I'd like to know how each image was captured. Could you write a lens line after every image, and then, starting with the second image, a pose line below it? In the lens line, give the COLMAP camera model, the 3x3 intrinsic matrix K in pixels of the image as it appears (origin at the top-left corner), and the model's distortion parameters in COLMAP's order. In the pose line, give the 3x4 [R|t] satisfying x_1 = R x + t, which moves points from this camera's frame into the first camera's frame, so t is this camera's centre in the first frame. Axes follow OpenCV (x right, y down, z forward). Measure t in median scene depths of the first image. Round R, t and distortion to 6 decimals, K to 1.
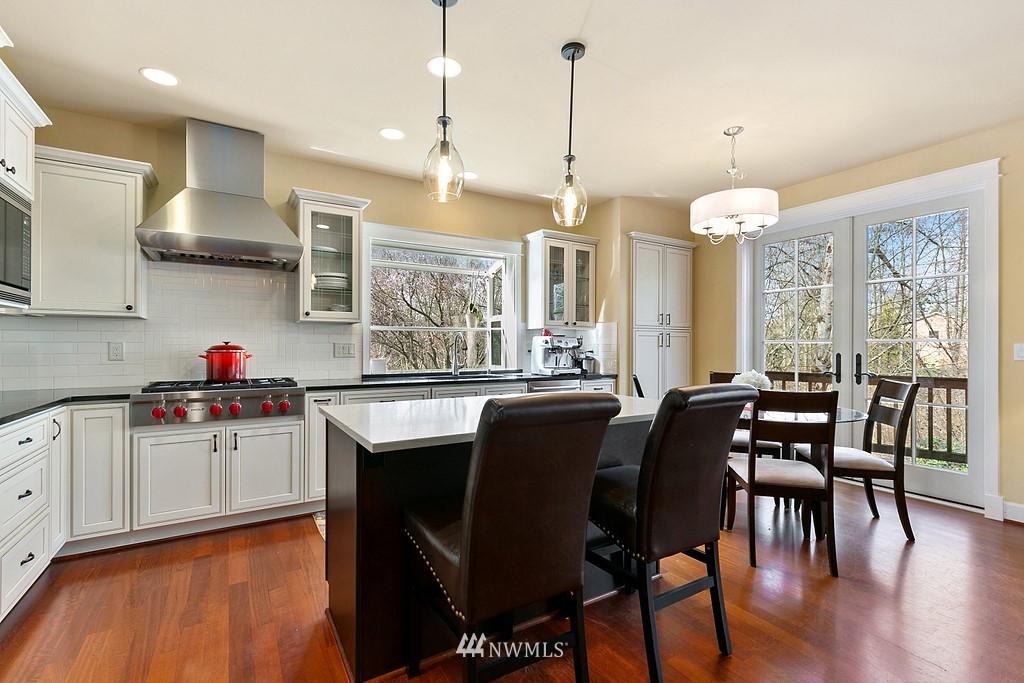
lens RADIAL K [[455.8, 0, 517.5], [0, 455.8, 343.8], [0, 0, 1]] dist [-0.000356, -0.000097]
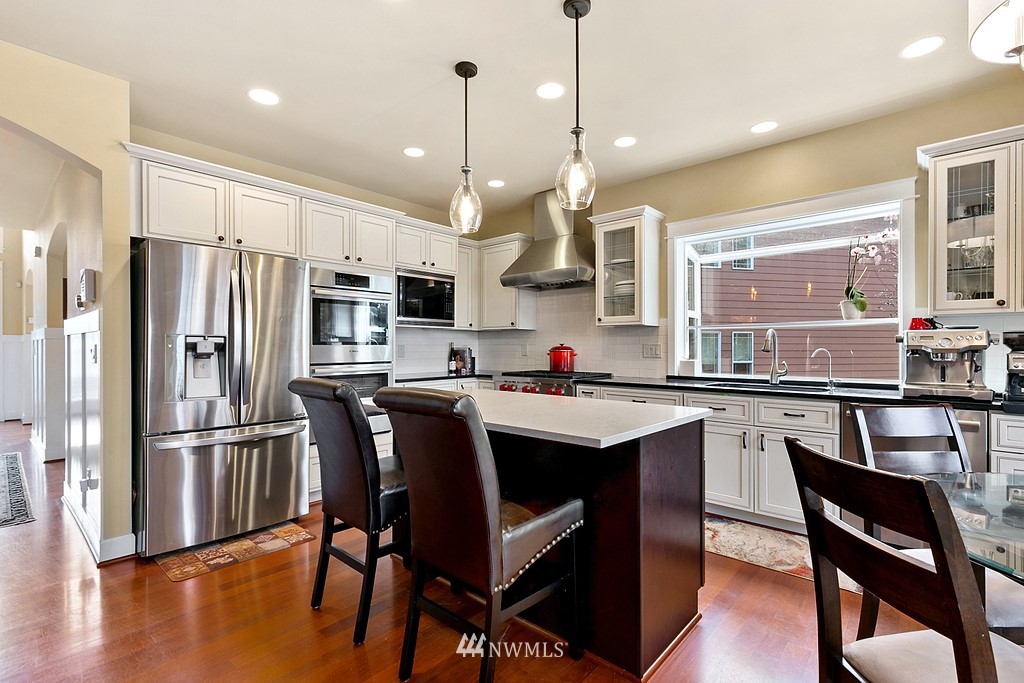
lens RADIAL K [[478.5, 0, 512.0], [0, 478.5, 341.5], [0, 0, 1]] dist [0.022507, -0.000029]
pose [[0.283630, -0.014940, -0.958817, 0.644838], [0.004326, 0.999888, -0.014301, 0.007209], [0.958924, -0.000091, 0.283663, 0.411700]]
